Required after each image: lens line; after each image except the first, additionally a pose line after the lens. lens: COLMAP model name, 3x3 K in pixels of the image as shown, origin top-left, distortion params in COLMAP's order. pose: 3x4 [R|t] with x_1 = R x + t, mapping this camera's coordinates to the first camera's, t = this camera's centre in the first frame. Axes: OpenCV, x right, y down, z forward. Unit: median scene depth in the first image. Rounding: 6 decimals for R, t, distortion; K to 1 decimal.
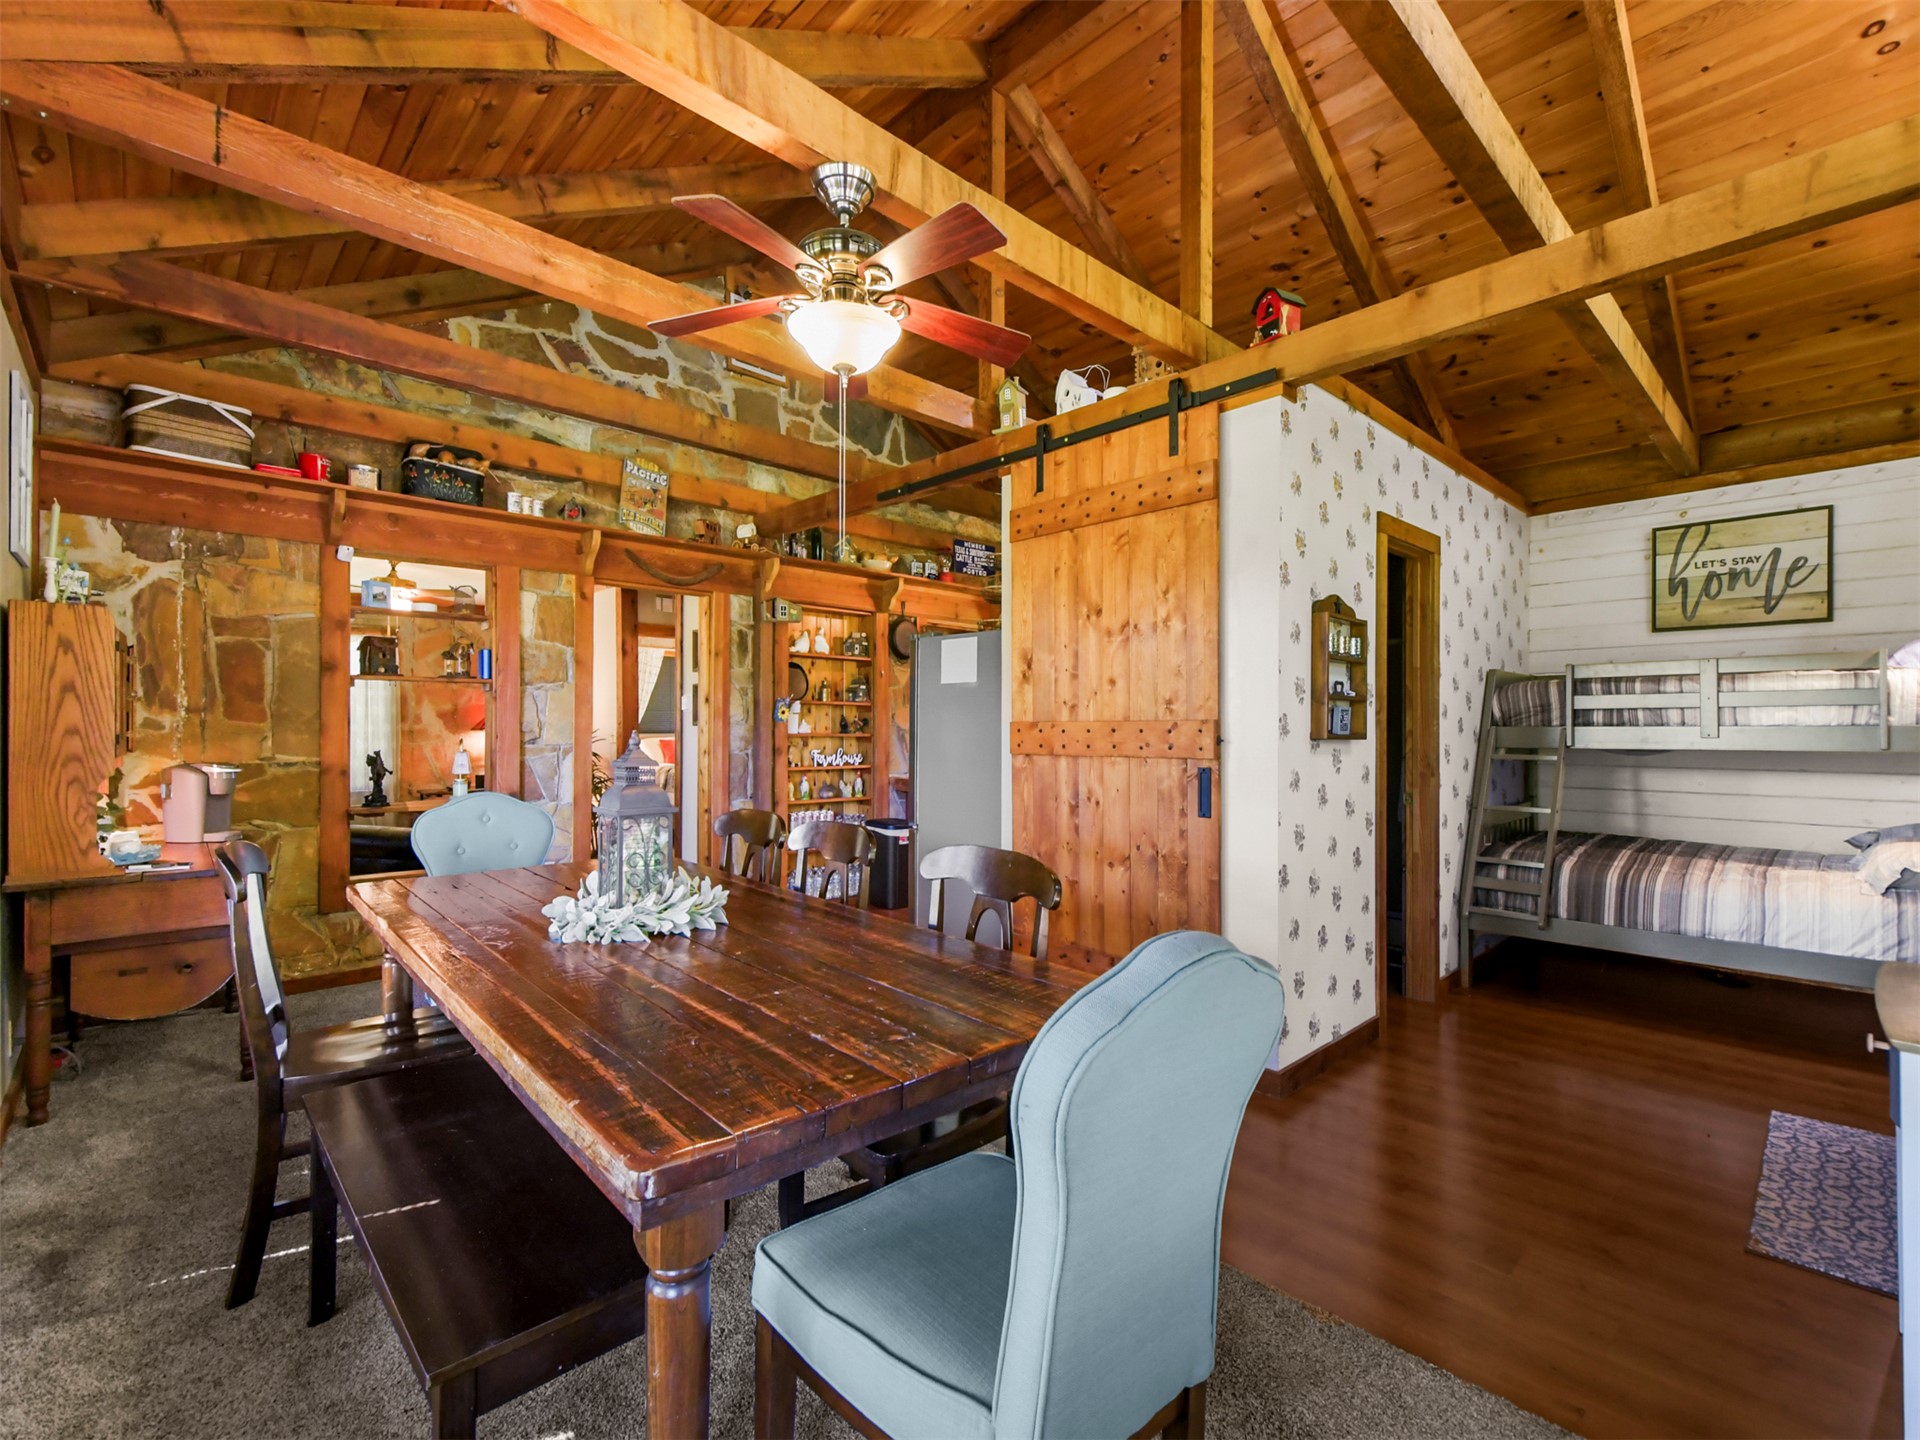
lens RADIAL K [[844.5, 0, 955.3], [0, 844.5, 725.5], [0, 0, 1]] dist [0.004192, -0.000166]
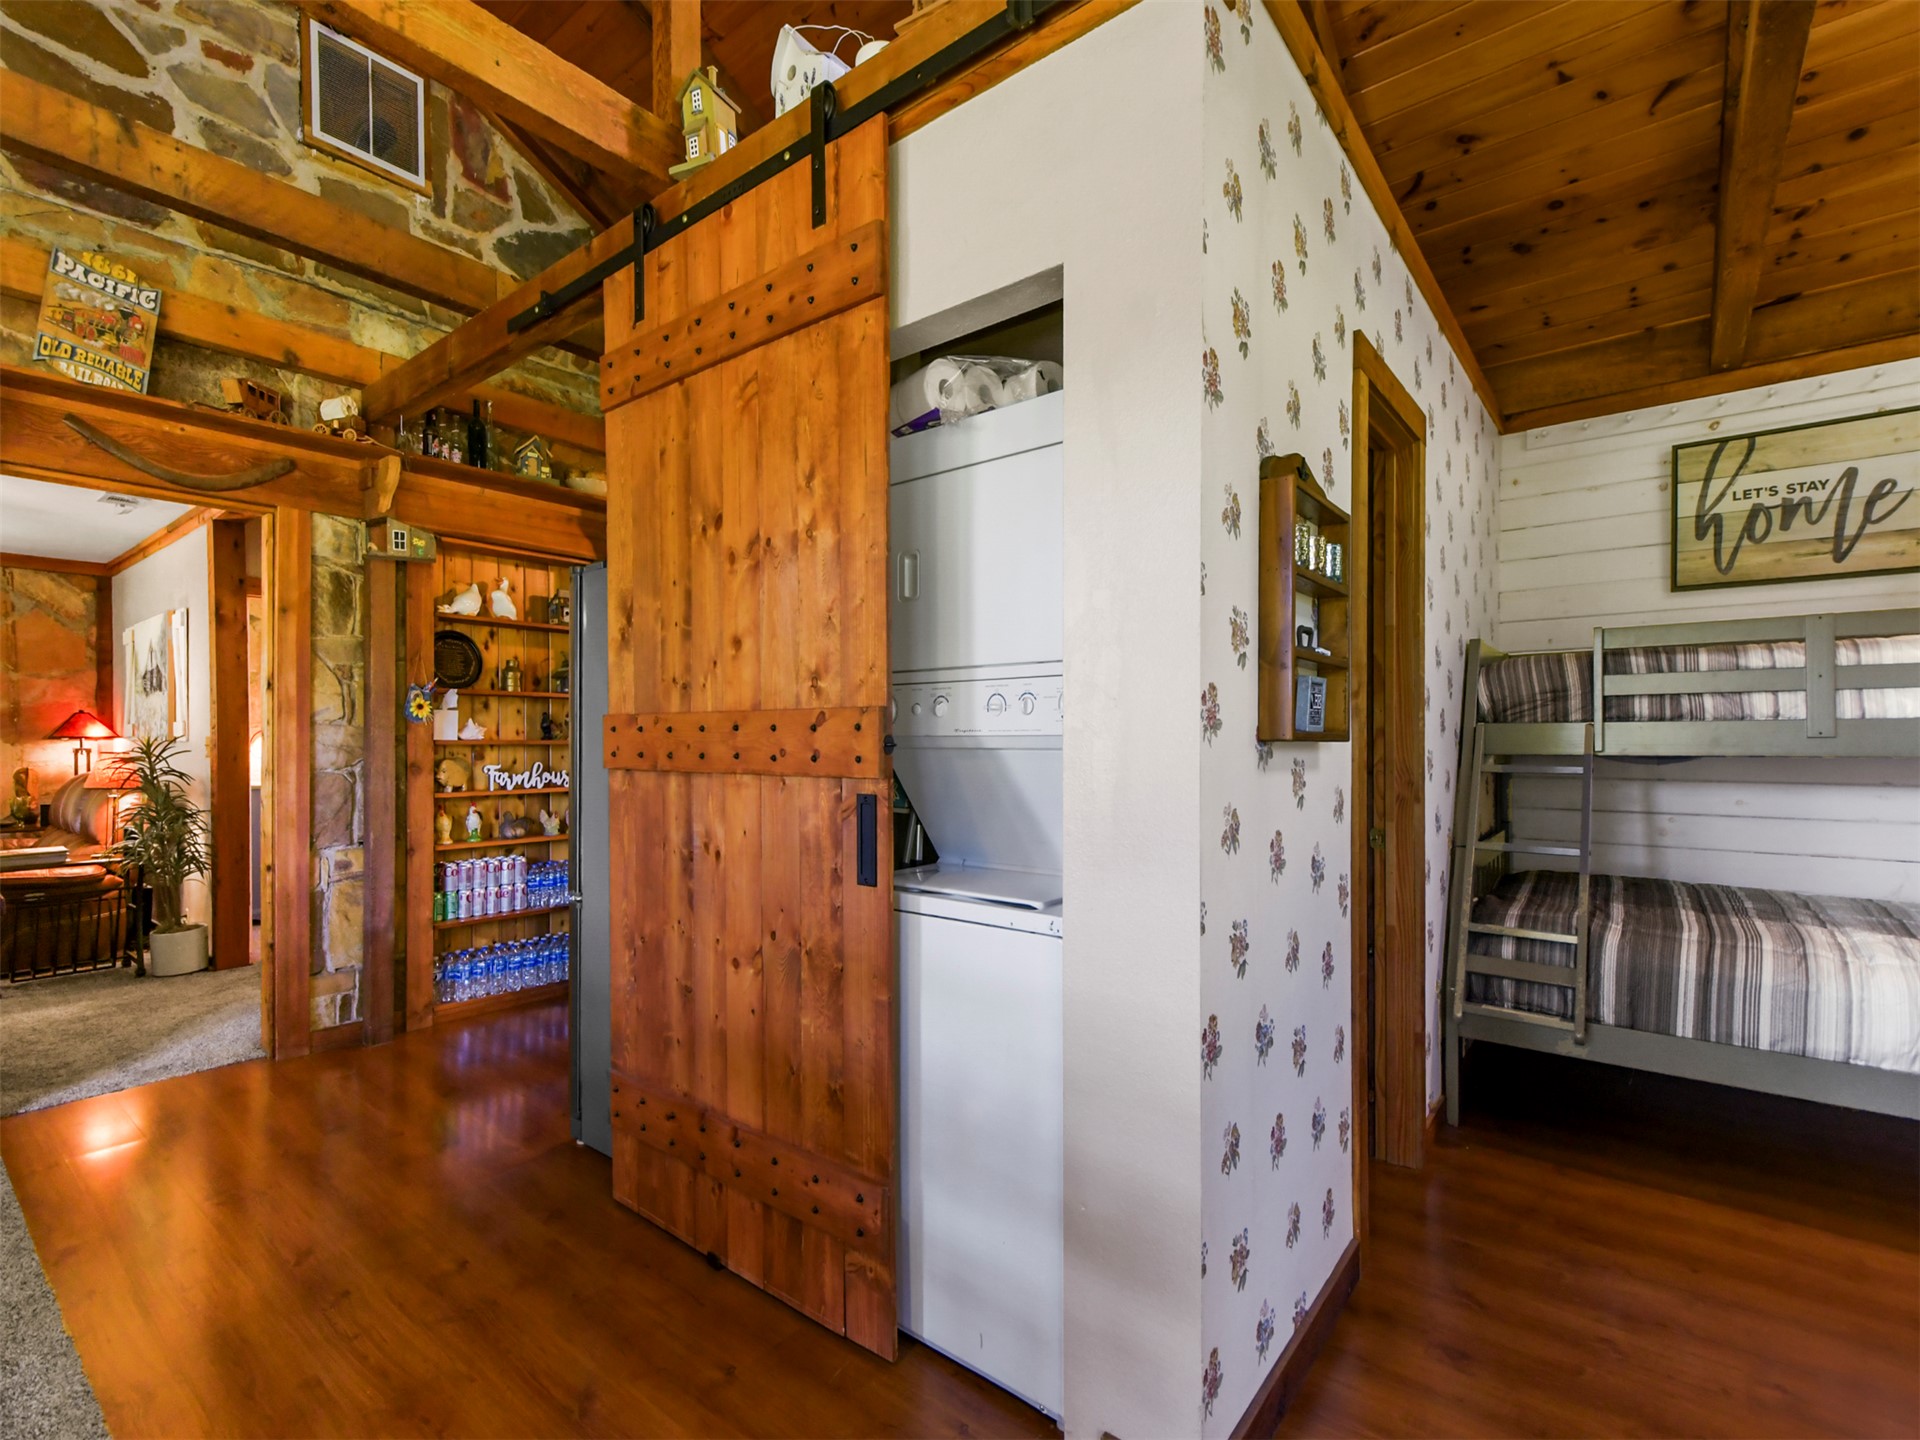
lens RADIAL K [[882.4, 0, 948.8], [0, 882.4, 741.1], [0, 0, 1]] dist [0.003360, 0.000151]
pose [[0.990310, -0.004874, 0.138791, 0.121581], [0.003744, 0.999958, 0.008403, 0.007869], [-0.138826, -0.007802, 0.990286, 0.363811]]
